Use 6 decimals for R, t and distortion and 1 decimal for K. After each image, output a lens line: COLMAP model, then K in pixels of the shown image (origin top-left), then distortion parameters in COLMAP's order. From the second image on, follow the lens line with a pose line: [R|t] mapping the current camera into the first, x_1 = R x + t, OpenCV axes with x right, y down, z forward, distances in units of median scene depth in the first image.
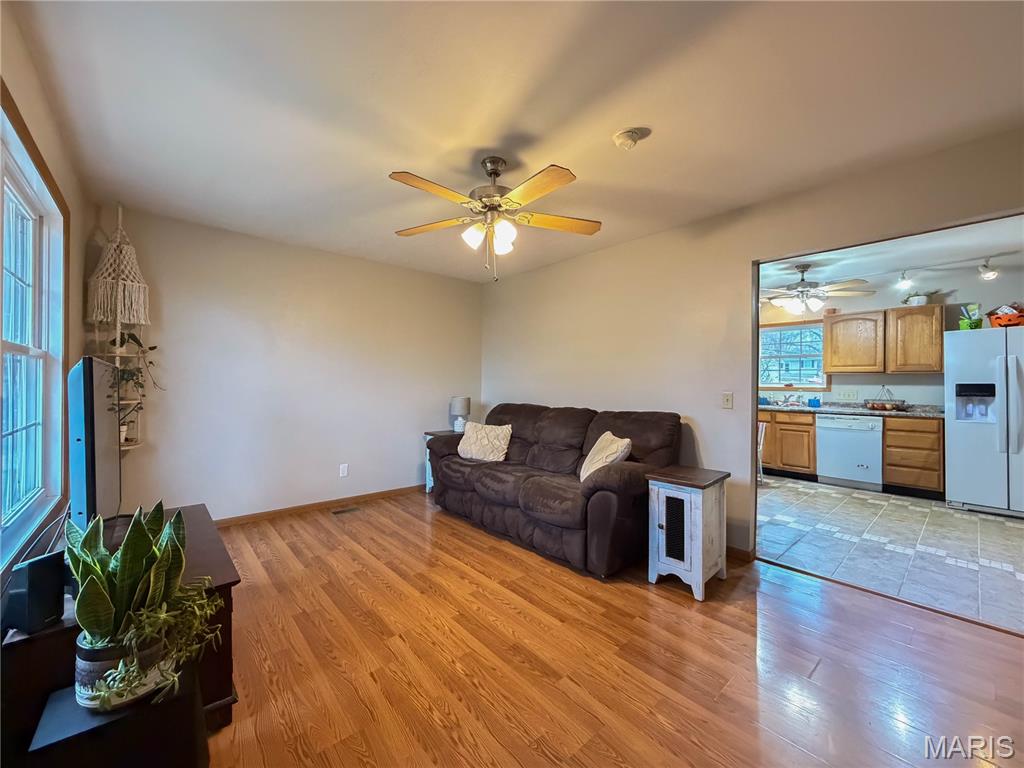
lens RADIAL K [[411.0, 0, 512.0], [0, 411.0, 384.0], [0, 0, 1]] dist [0.002133, 0.000474]
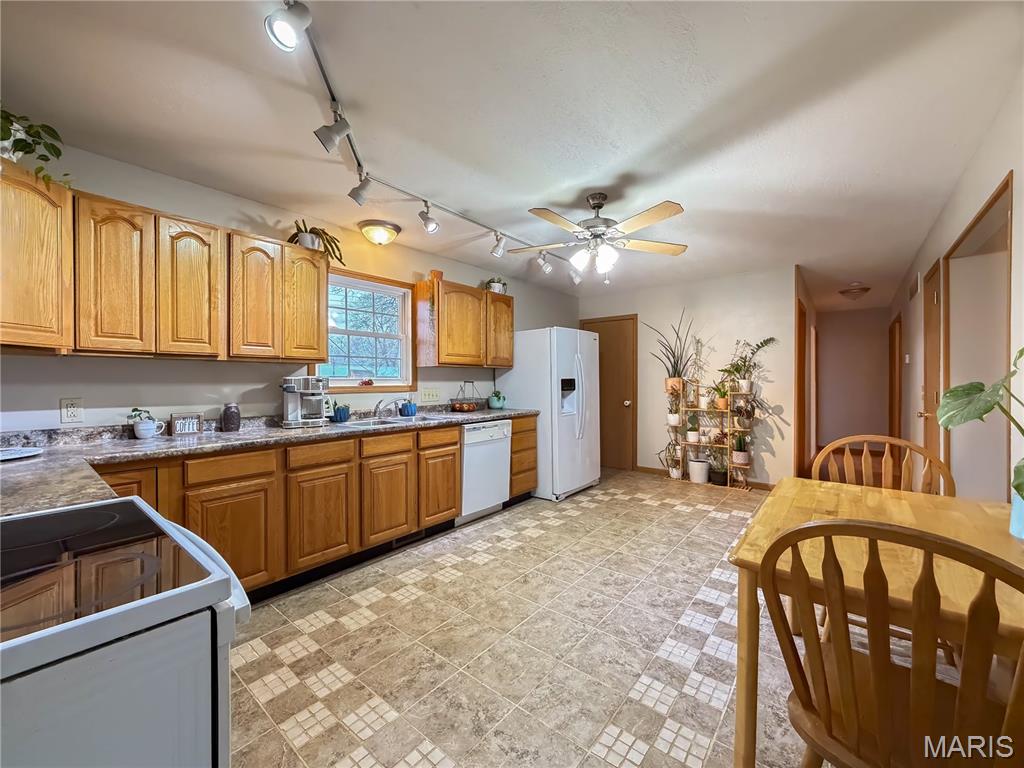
lens RADIAL K [[405.3, 0, 512.0], [0, 405.3, 384.0], [0, 0, 1]] dist [0.000032, -0.000012]
pose [[-0.151939, -0.018495, 0.988217, 0.154041], [0.004996, 0.999798, 0.019480, -0.012921], [-0.988377, 0.007897, -0.151815, 2.002852]]
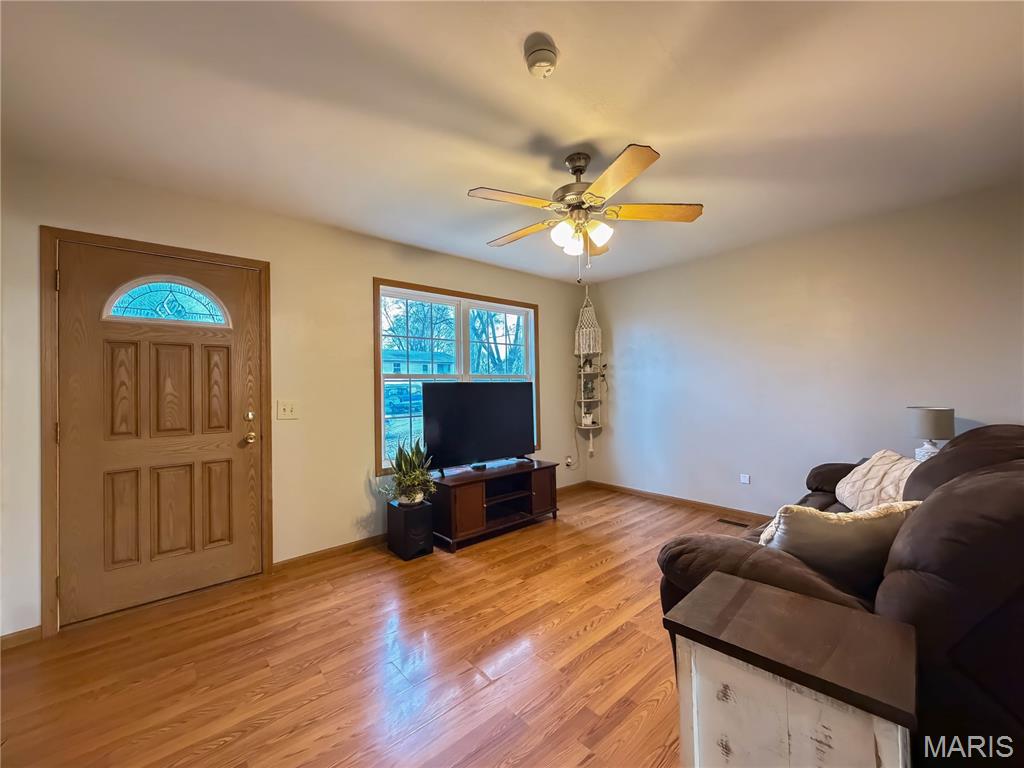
lens RADIAL K [[405.3, 0, 512.0], [0, 405.3, 384.0], [0, 0, 1]] dist [0.000032, -0.000012]
pose [[0.003224, -0.019020, -0.999814, 0.789725], [0.014069, 0.999721, -0.018973, -0.000334], [0.999896, -0.014005, 0.003490, 0.732113]]
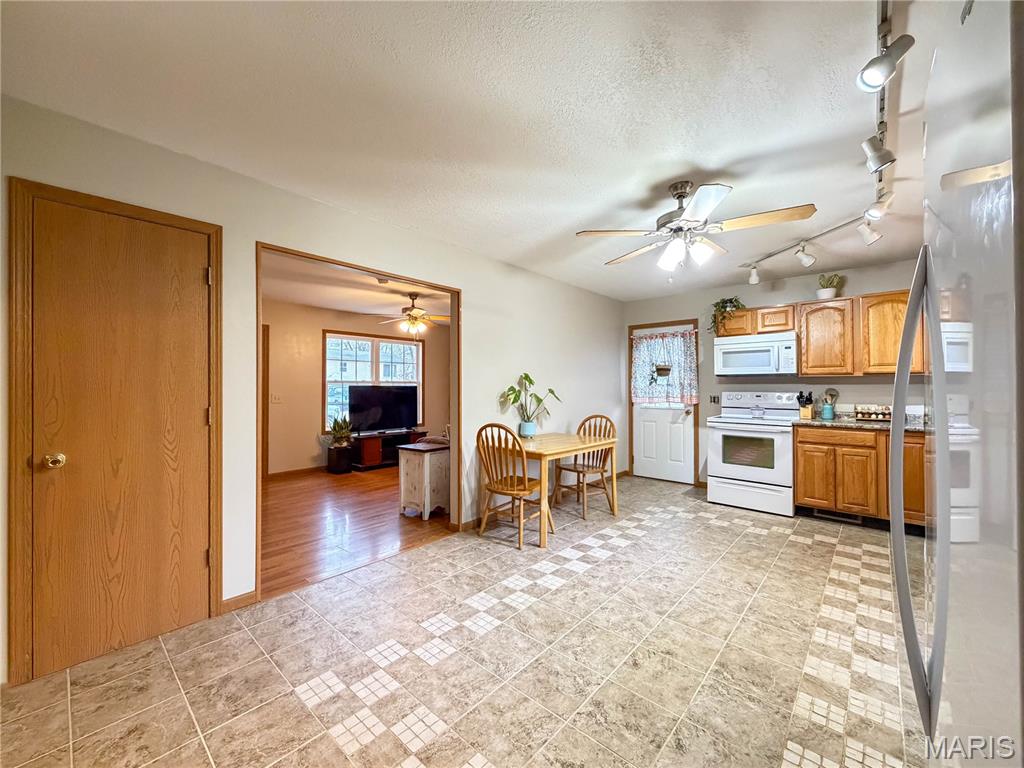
lens RADIAL K [[411.0, 0, 512.0], [0, 411.0, 384.0], [0, 0, 1]] dist [0.002133, 0.000474]
pose [[0.113501, -0.019723, -0.993342, 2.034839], [-0.001922, 0.999797, -0.020071, 0.005535], [0.993536, 0.004187, 0.113440, 1.136606]]
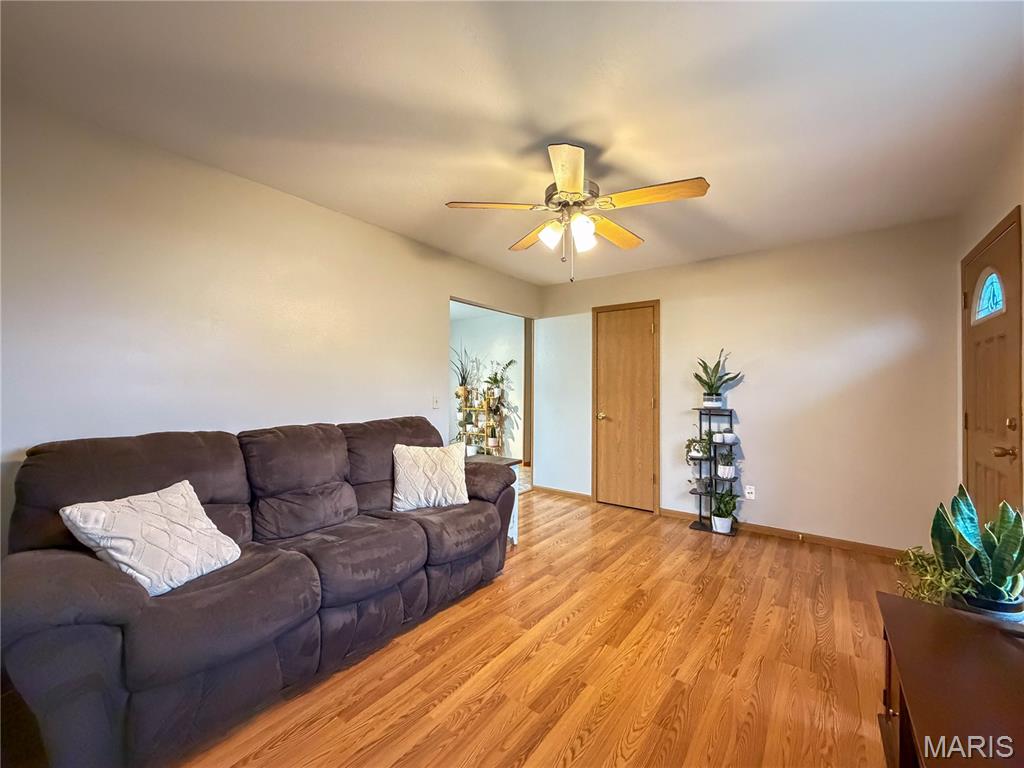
lens RADIAL K [[411.0, 0, 512.0], [0, 411.0, 384.0], [0, 0, 1]] dist [0.002133, 0.000474]
pose [[-0.200285, 0.000132, 0.979738, -0.819175], [-0.005461, 0.999984, -0.001251, -0.016651], [-0.979722, -0.005601, -0.200281, 1.157994]]
